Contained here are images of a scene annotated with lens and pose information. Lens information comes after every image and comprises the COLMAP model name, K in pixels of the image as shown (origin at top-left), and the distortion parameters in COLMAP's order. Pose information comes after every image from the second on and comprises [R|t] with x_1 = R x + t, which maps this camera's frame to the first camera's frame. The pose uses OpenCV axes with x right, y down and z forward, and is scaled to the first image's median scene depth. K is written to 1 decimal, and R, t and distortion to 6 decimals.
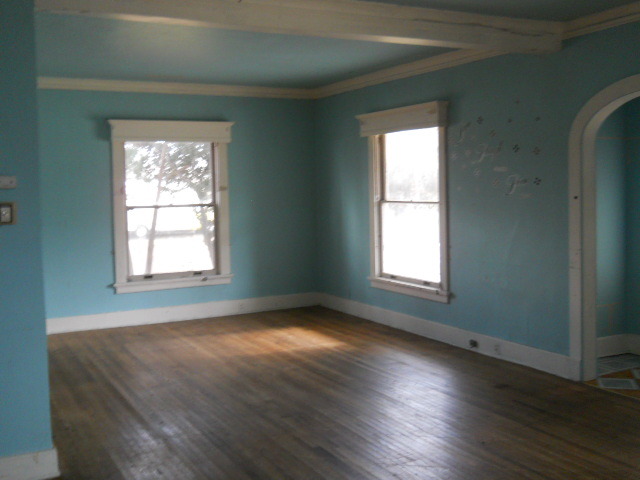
lens RADIAL K [[709.9, 0, 320.9], [0, 709.9, 236.7], [0, 0, 1]] dist [-0.024646, 0.000000]
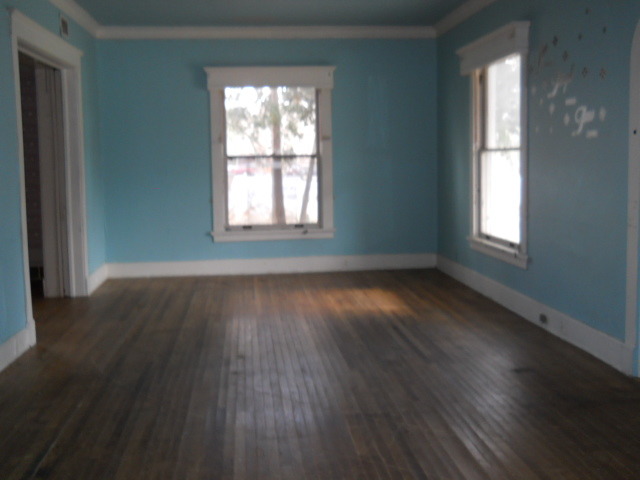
lens RADIAL K [[709.9, 0, 320.1], [0, 709.9, 242.1], [0, 0, 1]] dist [-0.024646, 0.000000]
pose [[0.922562, 0.047628, -0.382898, 0.239635], [-0.028417, 0.998044, 0.055675, 0.019990], [0.384801, -0.040483, 0.922111, 0.124084]]
